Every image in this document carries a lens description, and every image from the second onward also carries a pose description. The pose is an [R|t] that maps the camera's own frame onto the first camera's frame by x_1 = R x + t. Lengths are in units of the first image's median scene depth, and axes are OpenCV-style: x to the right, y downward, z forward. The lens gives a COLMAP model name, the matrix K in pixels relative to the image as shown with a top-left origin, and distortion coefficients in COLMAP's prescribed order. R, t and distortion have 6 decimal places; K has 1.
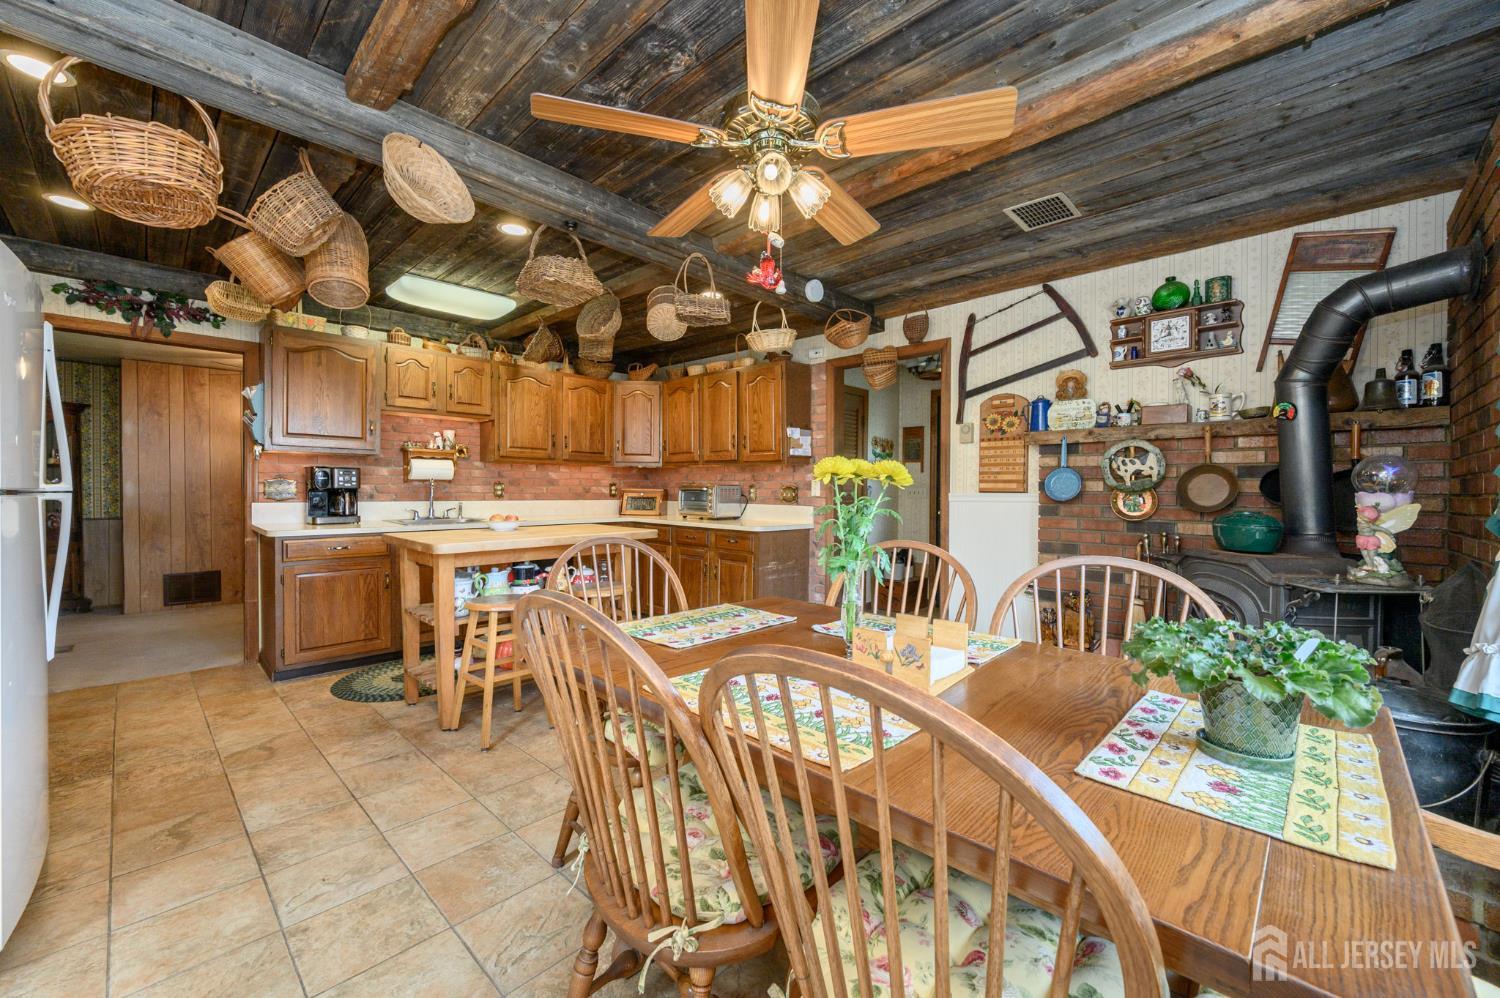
lens RADIAL K [[590.4, 0, 751.5], [0, 590.4, 495.5], [0, 0, 1]] dist [-0.002949, 0.000651]
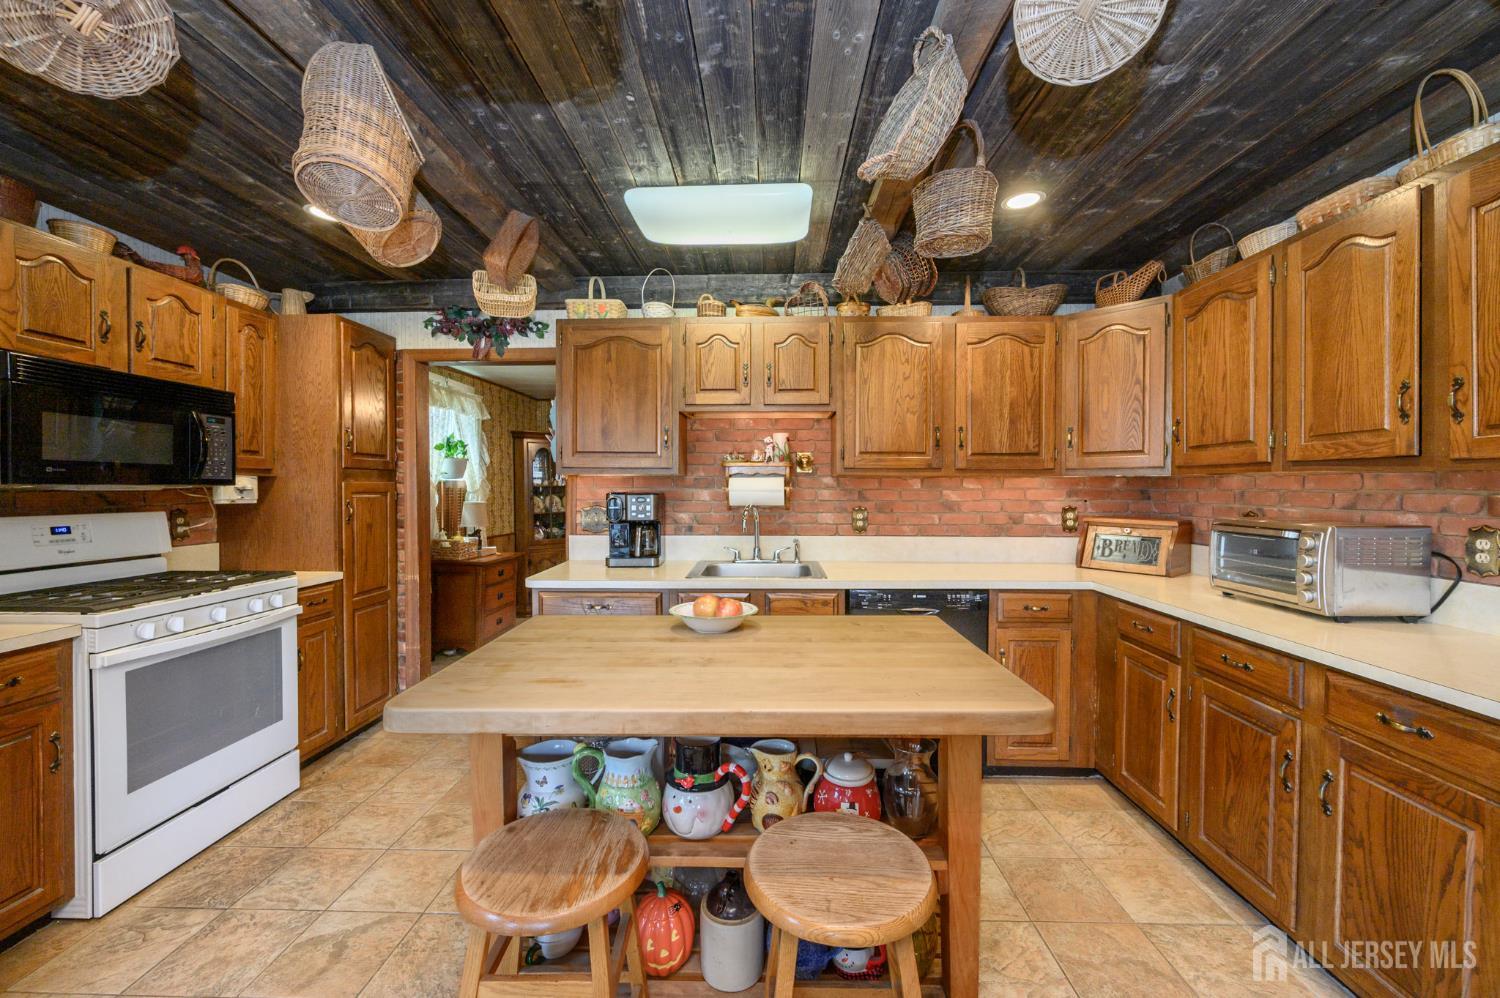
lens RADIAL K [[590.4, 0, 747.9], [0, 590.4, 497.7], [0, 0, 1]] dist [-0.002949, 0.000651]
pose [[0.663348, 0.004523, -0.748298, -0.027968], [-0.002731, 0.999990, 0.003624, -0.038017], [0.748307, -0.000360, 0.663353, 0.516317]]
